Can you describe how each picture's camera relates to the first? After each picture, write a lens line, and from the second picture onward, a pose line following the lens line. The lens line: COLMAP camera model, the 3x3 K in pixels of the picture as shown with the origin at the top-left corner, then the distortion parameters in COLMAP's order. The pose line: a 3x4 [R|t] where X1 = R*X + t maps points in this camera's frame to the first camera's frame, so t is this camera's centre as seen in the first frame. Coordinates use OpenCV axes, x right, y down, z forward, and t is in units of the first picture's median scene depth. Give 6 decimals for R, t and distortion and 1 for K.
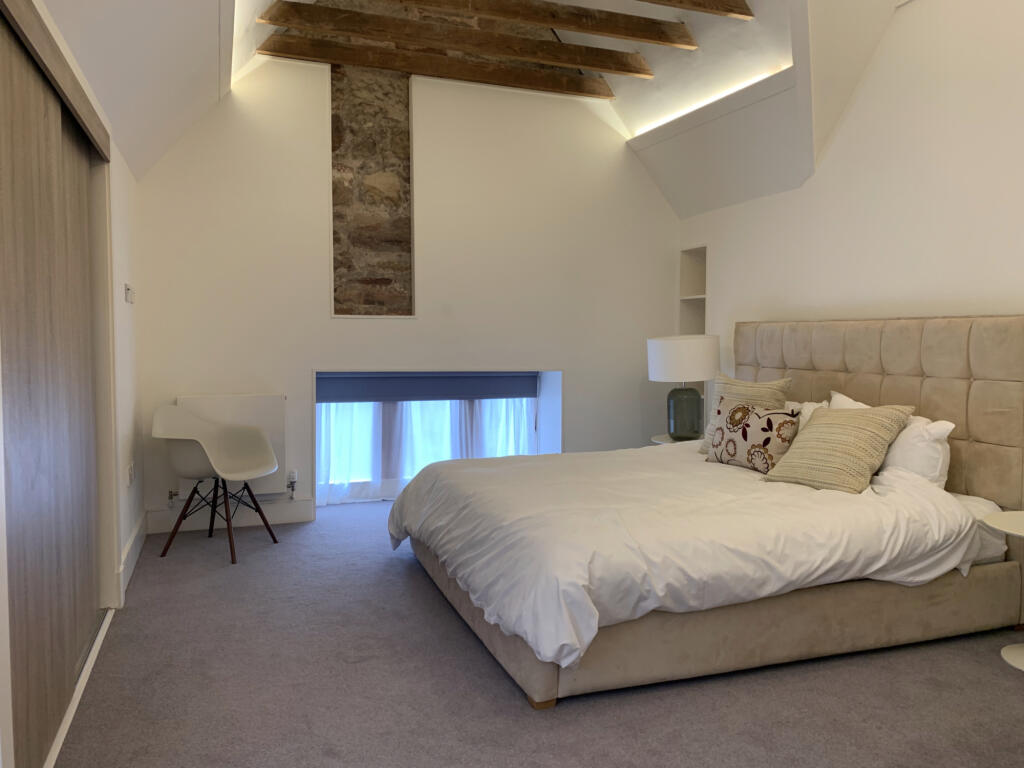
lens RADIAL K [[779.9, 0, 504.1], [0, 779.9, 377.9], [0, 0, 1]] dist [0.026575, -0.005439]
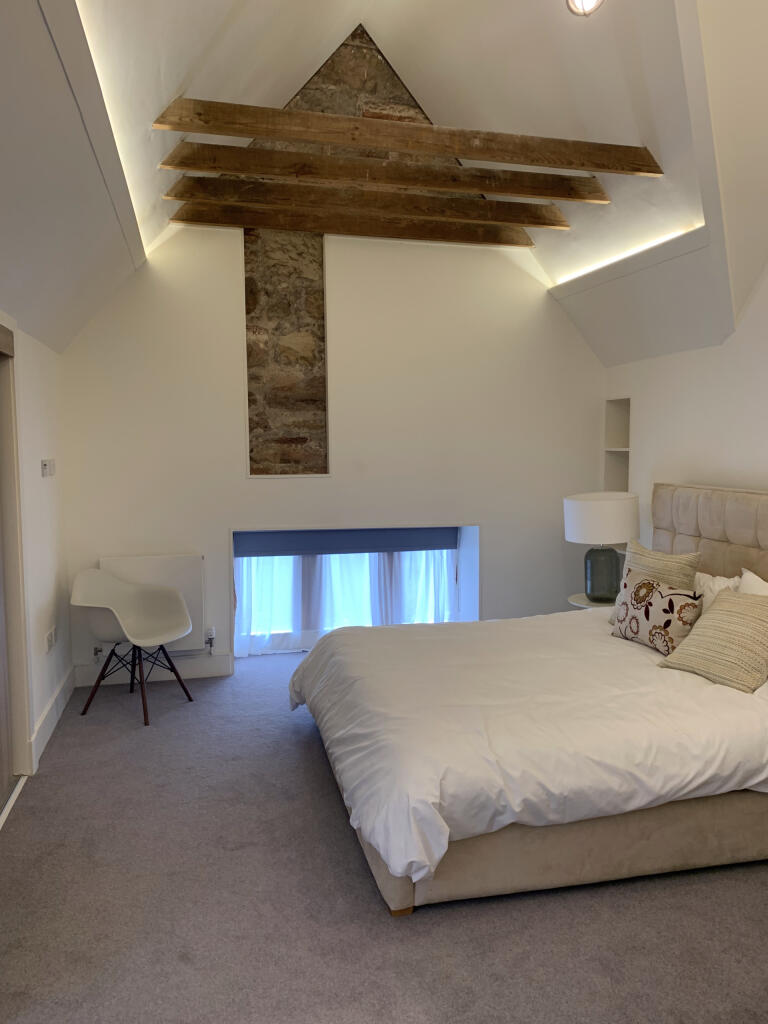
lens RADIAL K [[779.9, 0, 384.2], [0, 779.9, 515.2], [0, 0, 1]] dist [0.026575, -0.005439]
pose [[0.994083, 0.002388, -0.108593, 0.080906], [0.001593, 0.999330, 0.036557, -0.077937], [0.108608, -0.036513, 0.993414, 0.003541]]
